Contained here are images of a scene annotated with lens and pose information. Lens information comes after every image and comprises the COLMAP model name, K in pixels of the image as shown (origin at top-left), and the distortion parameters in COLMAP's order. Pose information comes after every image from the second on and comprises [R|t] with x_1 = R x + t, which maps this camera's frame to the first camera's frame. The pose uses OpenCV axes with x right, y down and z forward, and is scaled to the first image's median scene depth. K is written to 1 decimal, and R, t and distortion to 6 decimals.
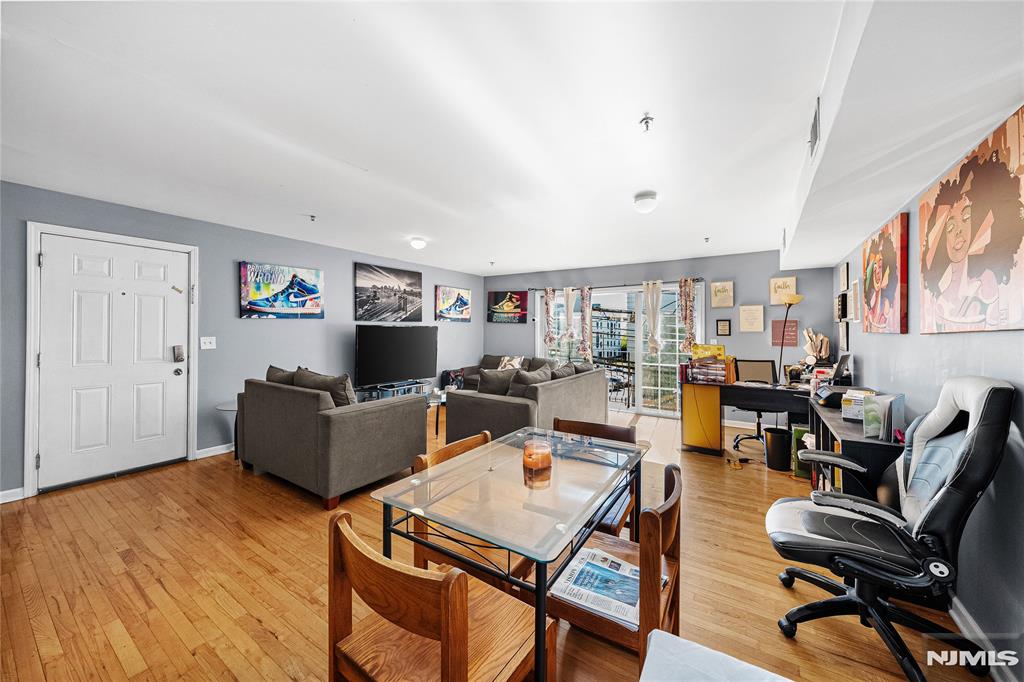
lens RADIAL K [[372.7, 0, 508.7], [0, 372.7, 331.7], [0, 0, 1]] dist [0.000299, 0.000009]
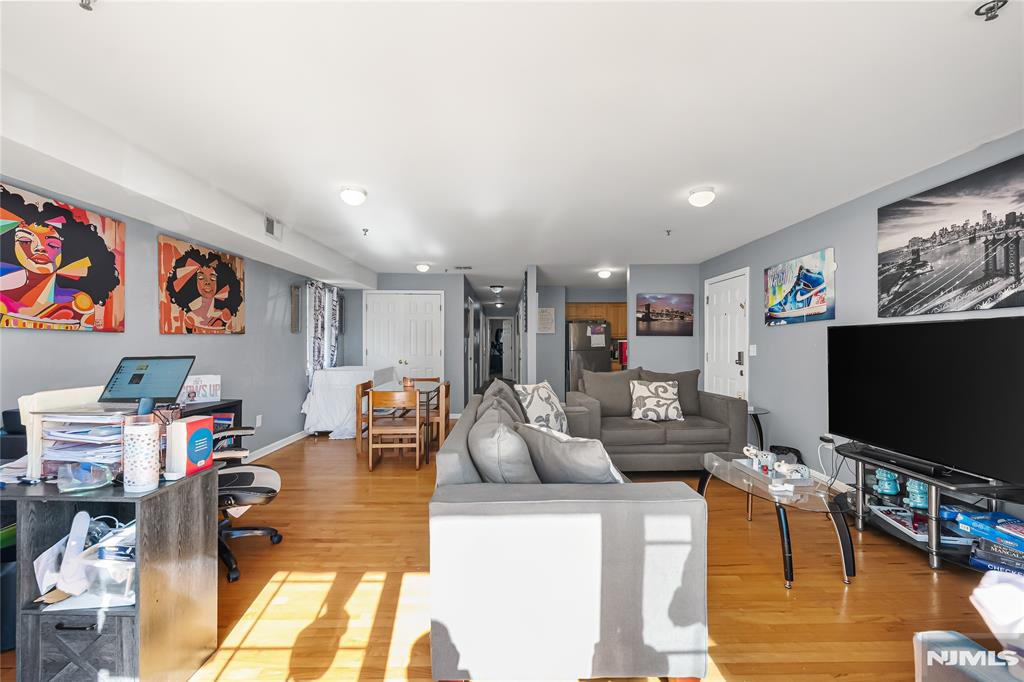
lens RADIAL K [[437.2, 0, 512.3], [0, 437.2, 342.7], [0, 0, 1]] dist [0.000064, -0.000038]
pose [[-0.829058, -0.008286, -0.559101, 0.421831], [-0.008206, 0.999963, -0.002652, 0.014055], [0.559103, 0.002389, -0.829095, 1.371928]]
